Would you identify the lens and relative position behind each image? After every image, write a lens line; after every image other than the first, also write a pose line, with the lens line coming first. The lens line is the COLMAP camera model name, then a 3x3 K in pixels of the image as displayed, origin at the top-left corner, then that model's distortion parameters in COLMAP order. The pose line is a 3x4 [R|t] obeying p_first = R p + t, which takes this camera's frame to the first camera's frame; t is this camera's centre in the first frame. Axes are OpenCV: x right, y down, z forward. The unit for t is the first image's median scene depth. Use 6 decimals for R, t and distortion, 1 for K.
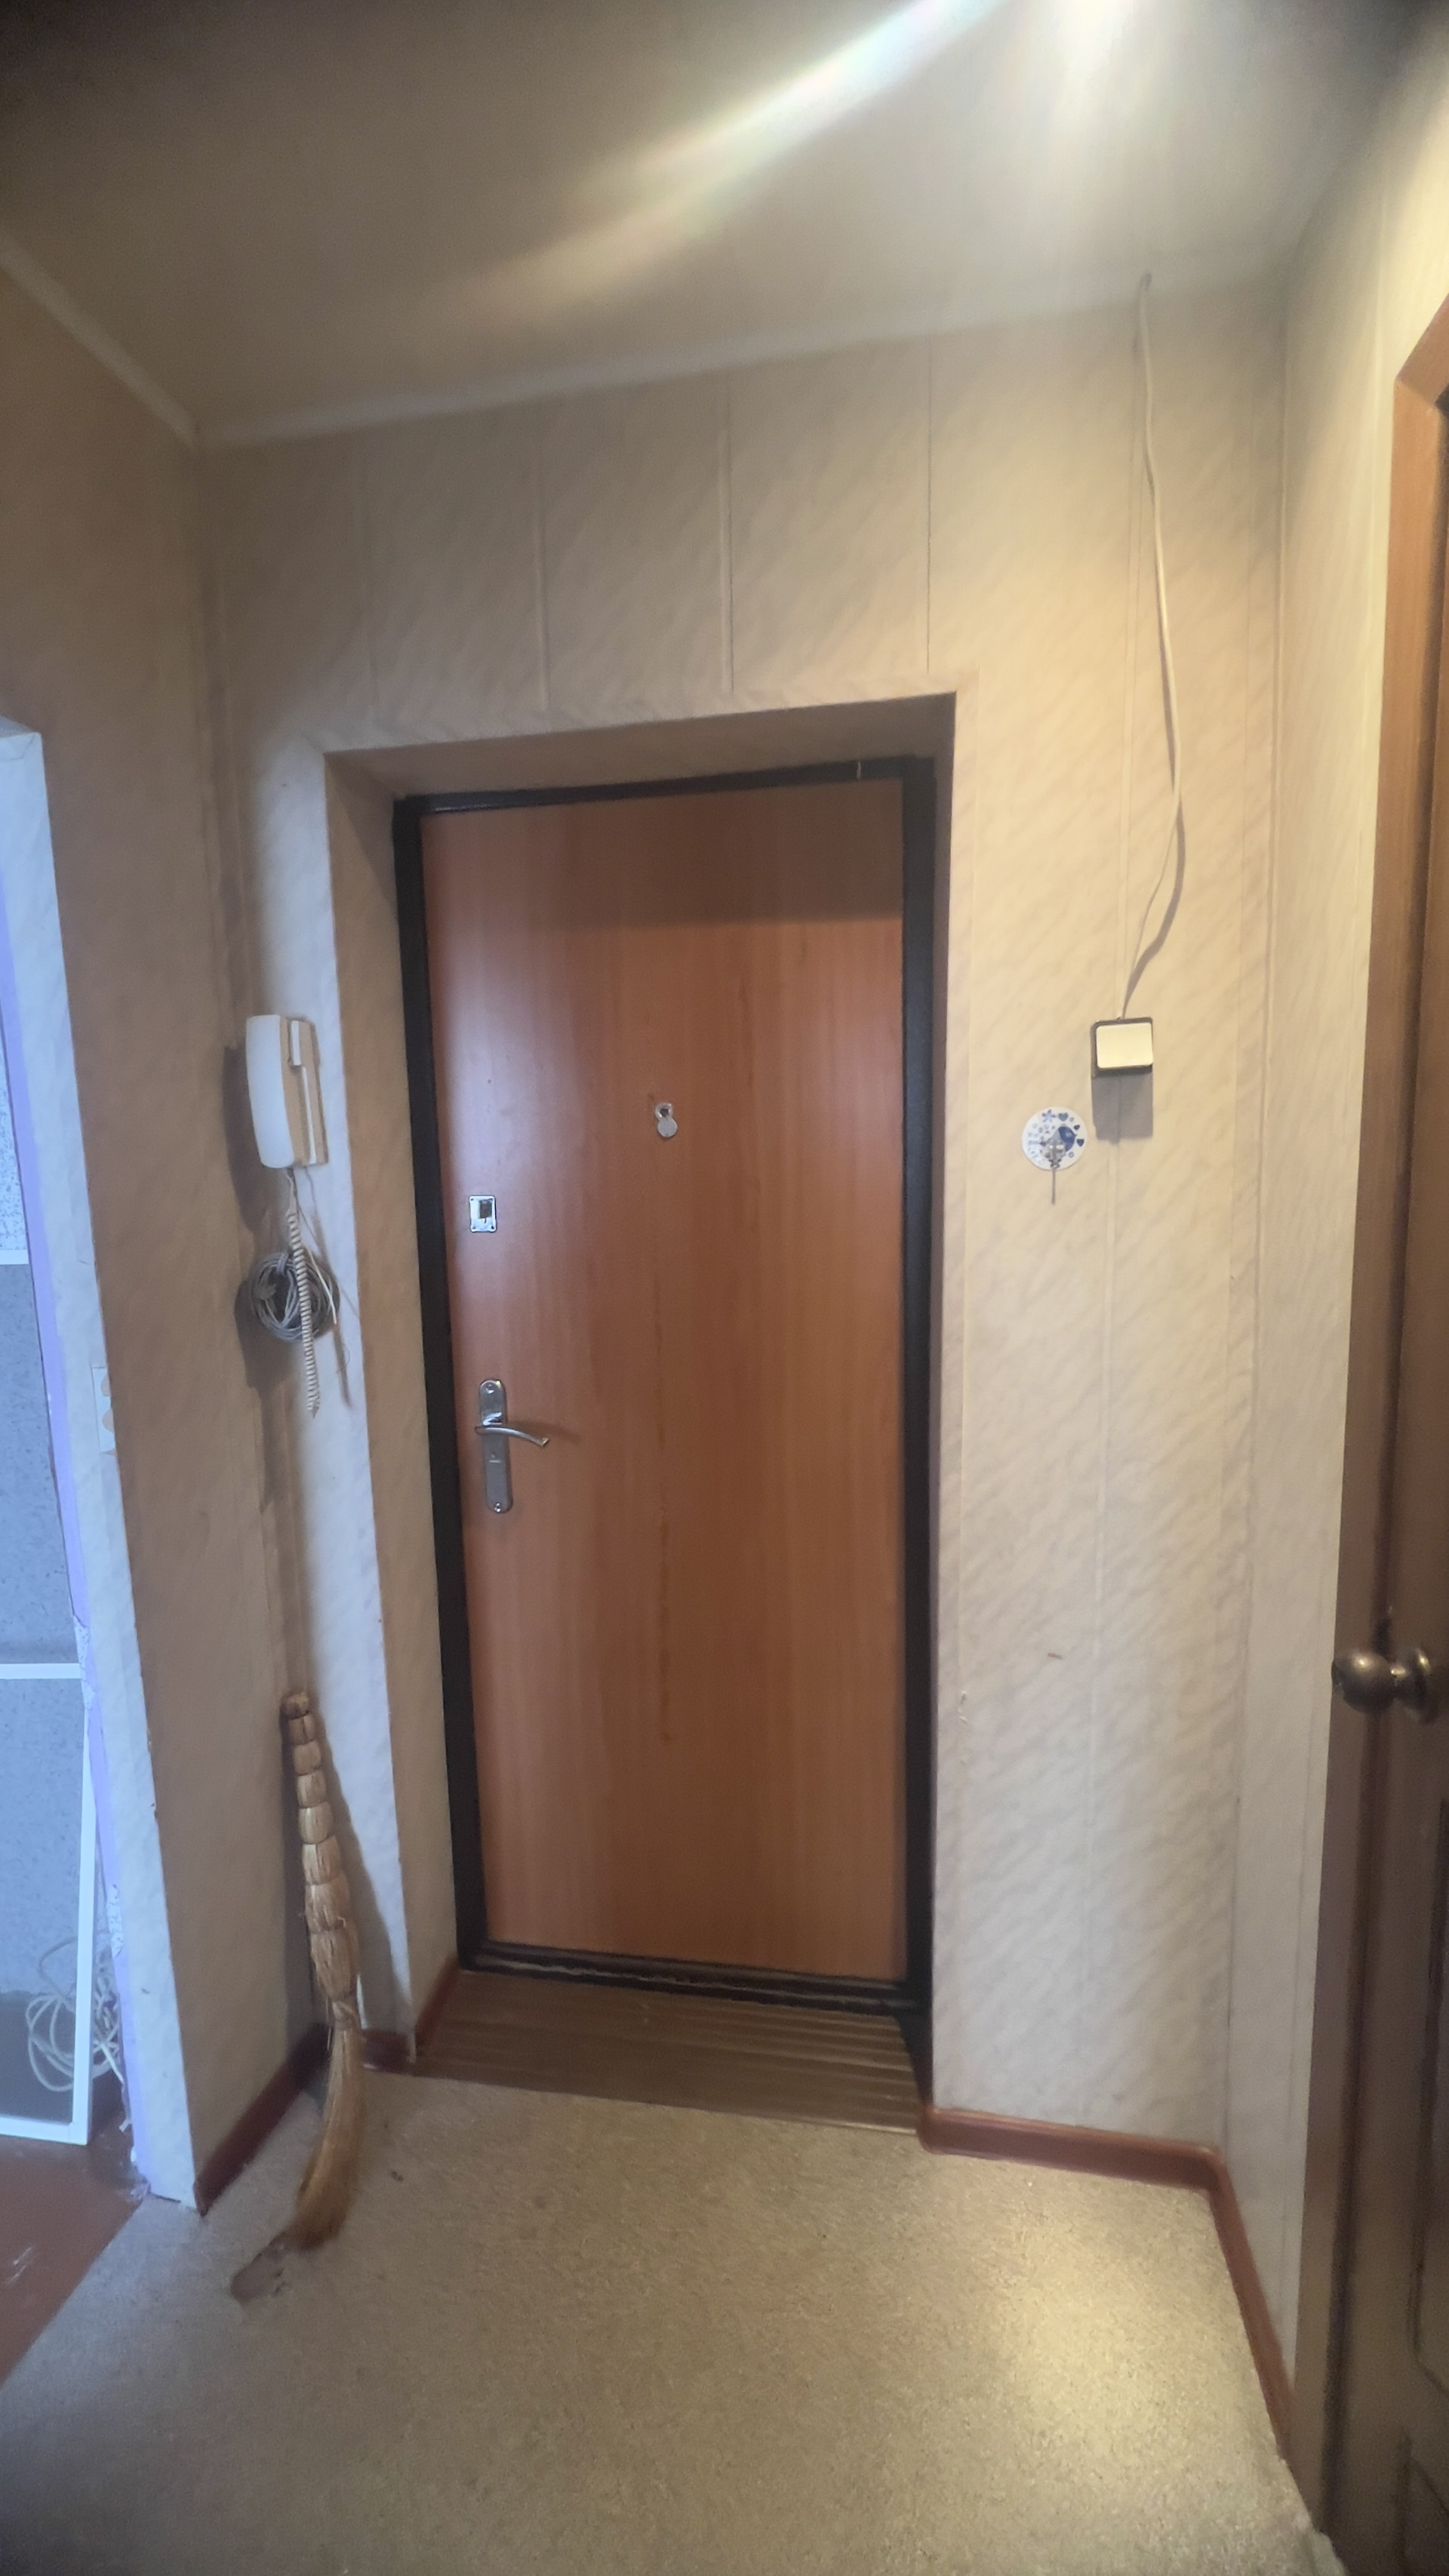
lens RADIAL K [[1023.7, 0, 724.5], [0, 1023.7, 1288.0], [0, 0, 1]] dist [-0.001901, -0.000227]
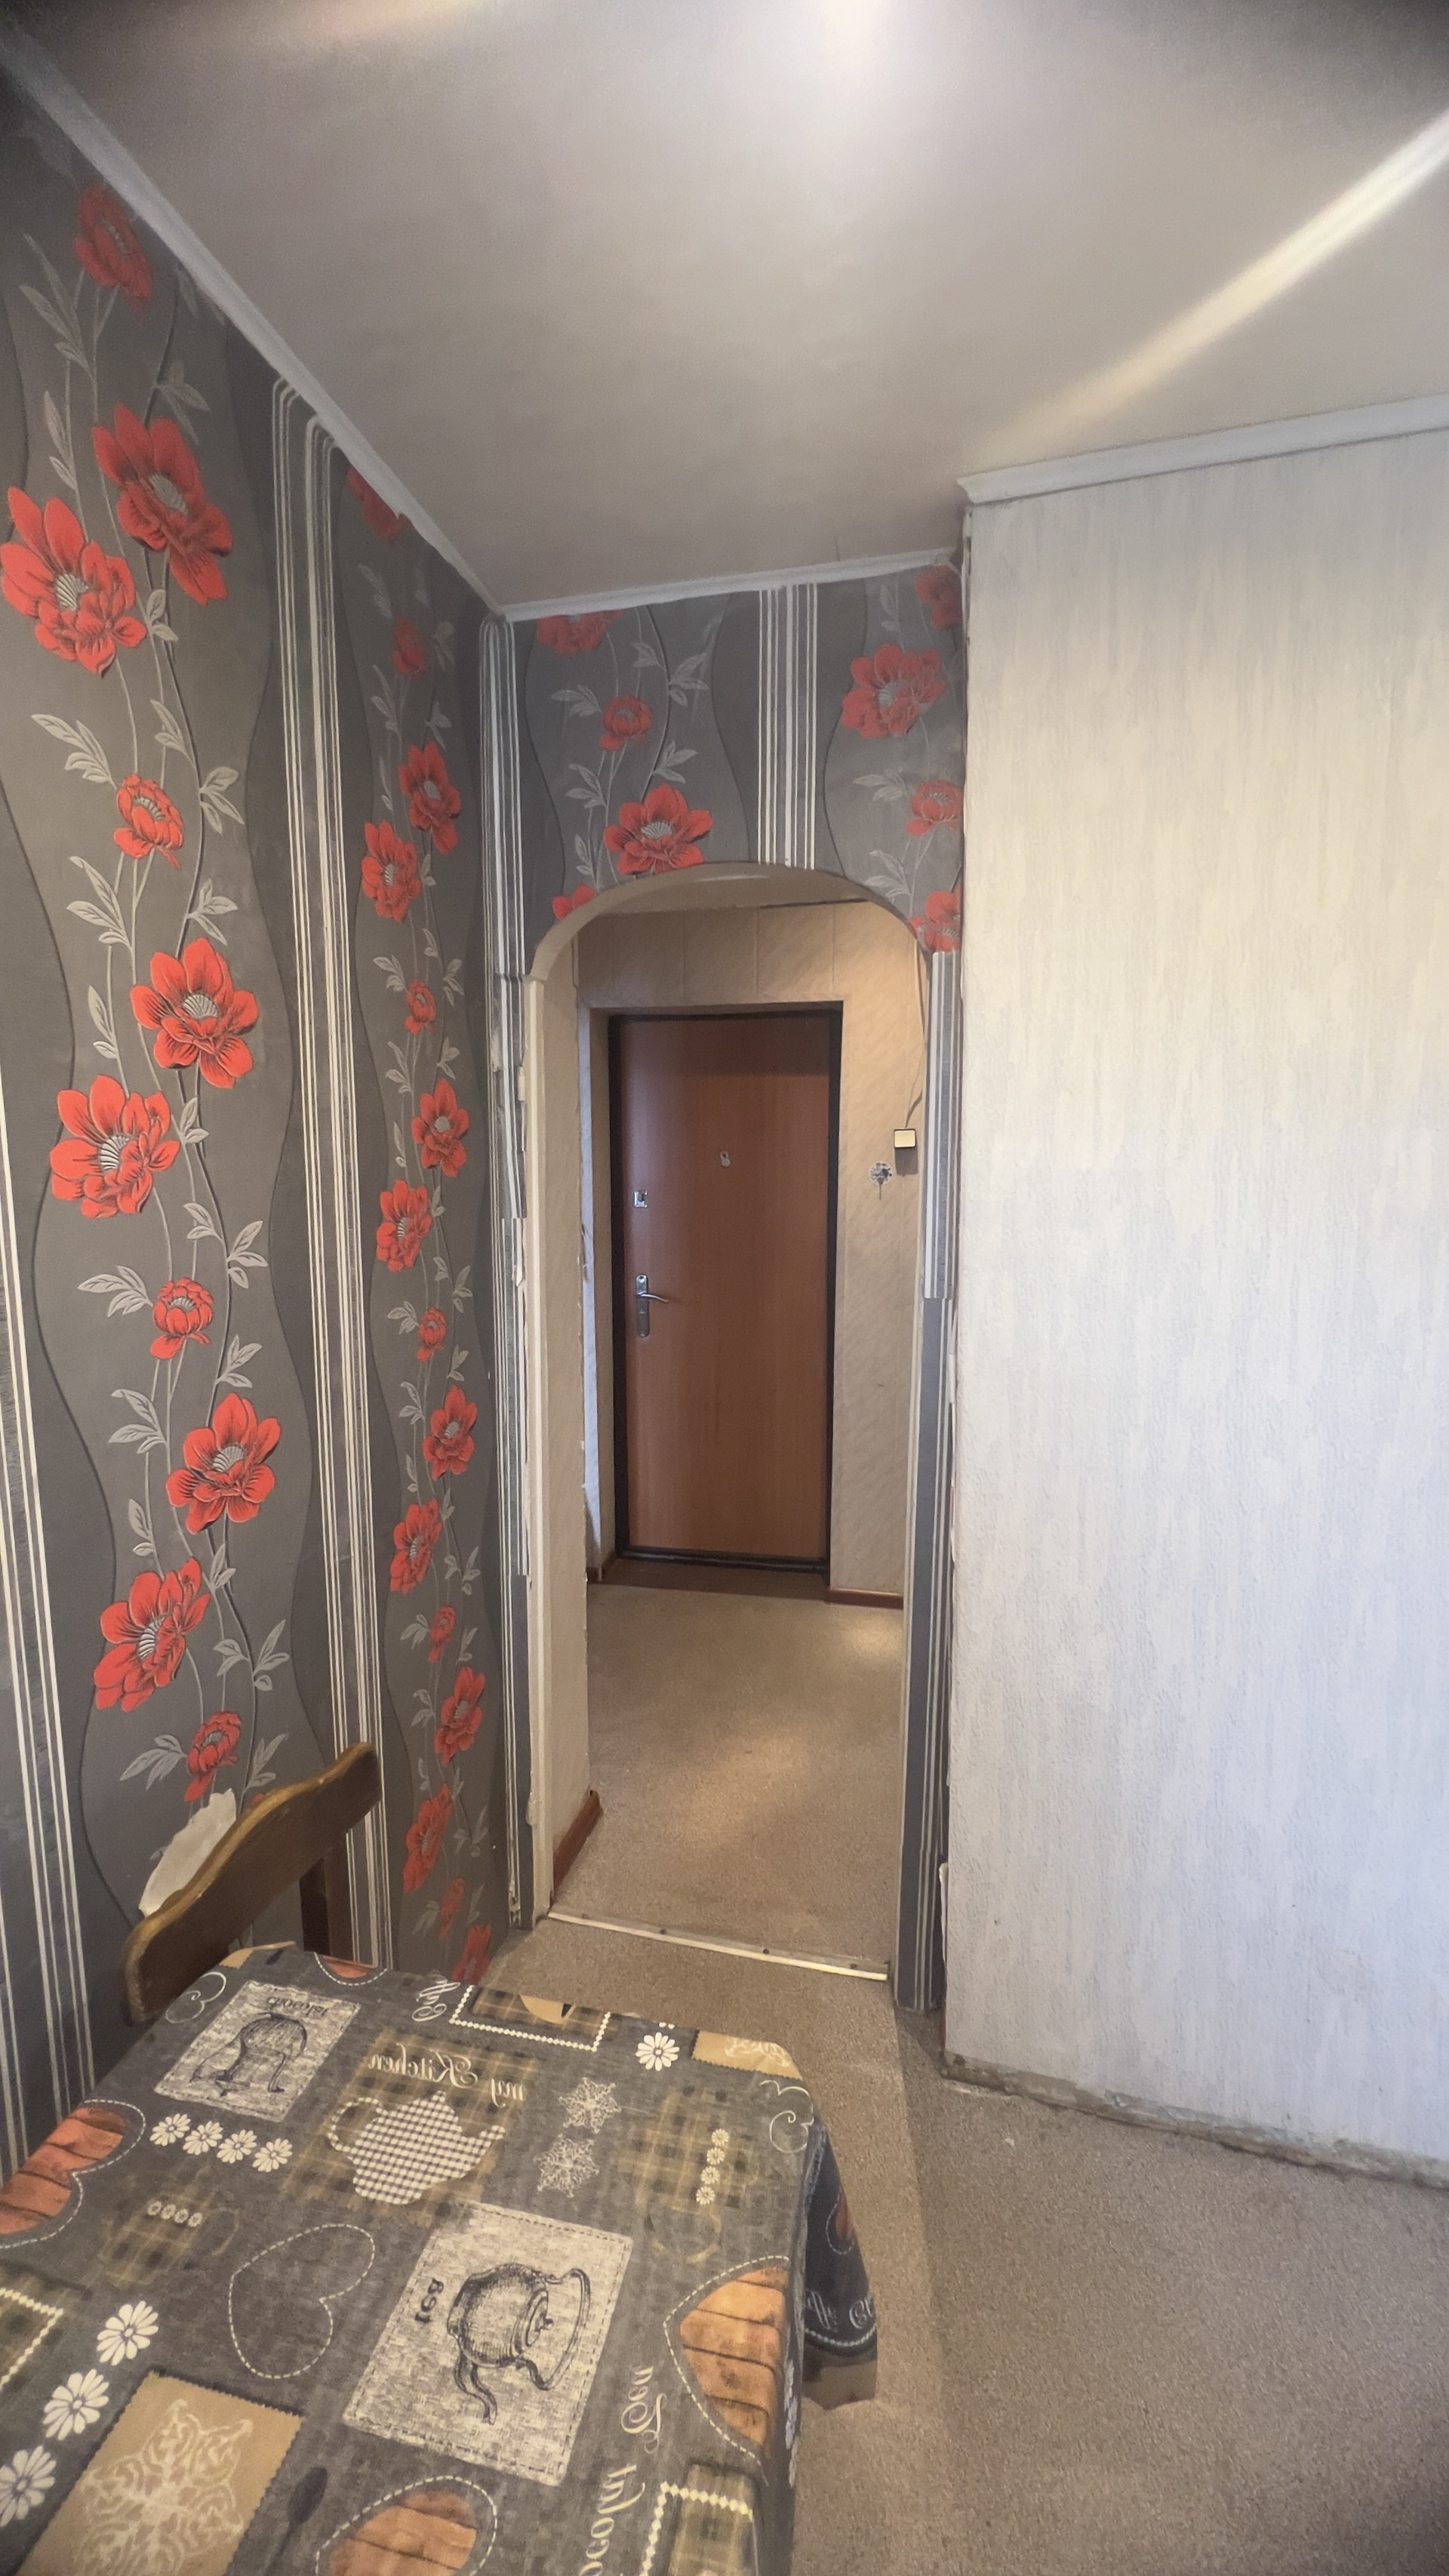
lens RADIAL K [[1023.7, 0, 724.5], [0, 1023.7, 1288.0], [0, 0, 1]] dist [-0.001901, -0.000227]
pose [[0.999227, 0.023940, -0.031185, 0.019238], [-0.023825, 0.999708, 0.004049, 0.115650], [0.031273, -0.003303, 0.999505, -1.314833]]
